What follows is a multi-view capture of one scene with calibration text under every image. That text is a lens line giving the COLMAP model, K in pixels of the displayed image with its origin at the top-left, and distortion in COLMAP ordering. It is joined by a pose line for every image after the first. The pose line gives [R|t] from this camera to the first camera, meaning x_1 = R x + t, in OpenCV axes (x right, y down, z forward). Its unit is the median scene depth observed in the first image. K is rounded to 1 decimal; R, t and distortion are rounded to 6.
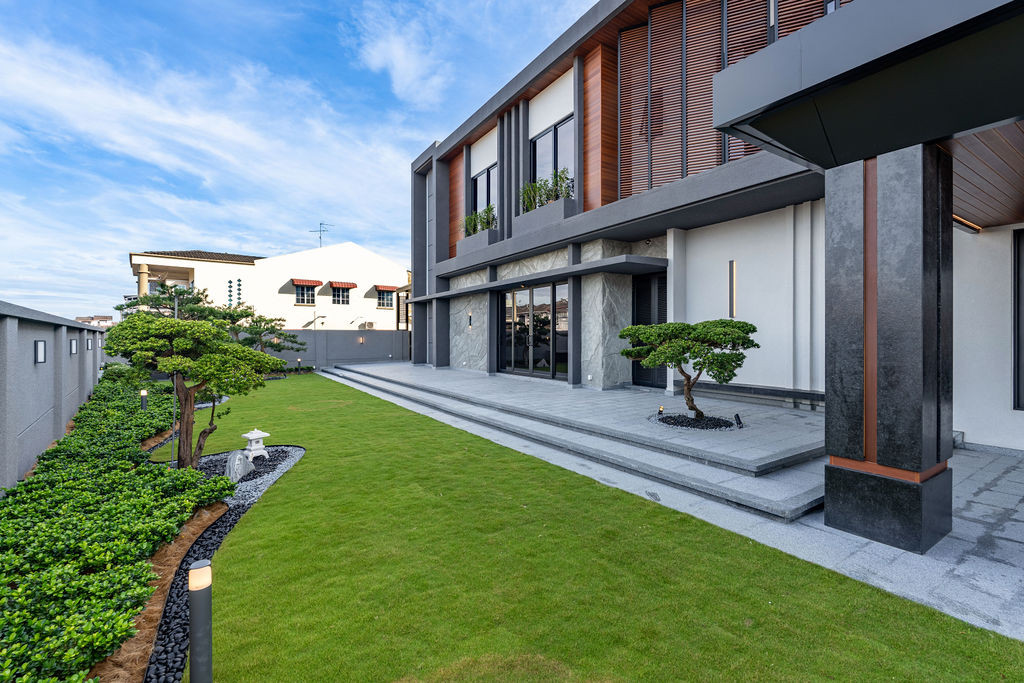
lens RADIAL K [[445.3, 0, 517.7], [0, 445.3, 331.0], [0, 0, 1]] dist [0.000156, 0.000016]
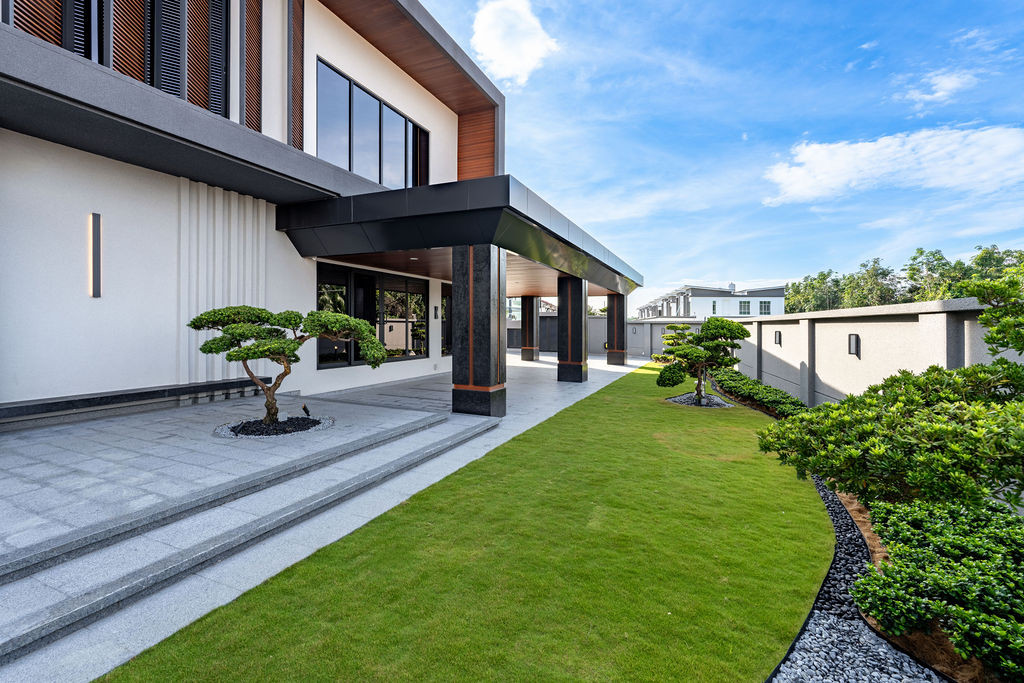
lens RADIAL K [[445.3, 0, 517.7], [0, 445.3, 331.0], [0, 0, 1]] dist [0.000156, 0.000016]
pose [[-0.544210, 0.006016, 0.838927, -0.488866], [0.002800, 0.999982, -0.005355, 0.029846], [-0.838944, -0.000565, -0.544217, 0.917351]]
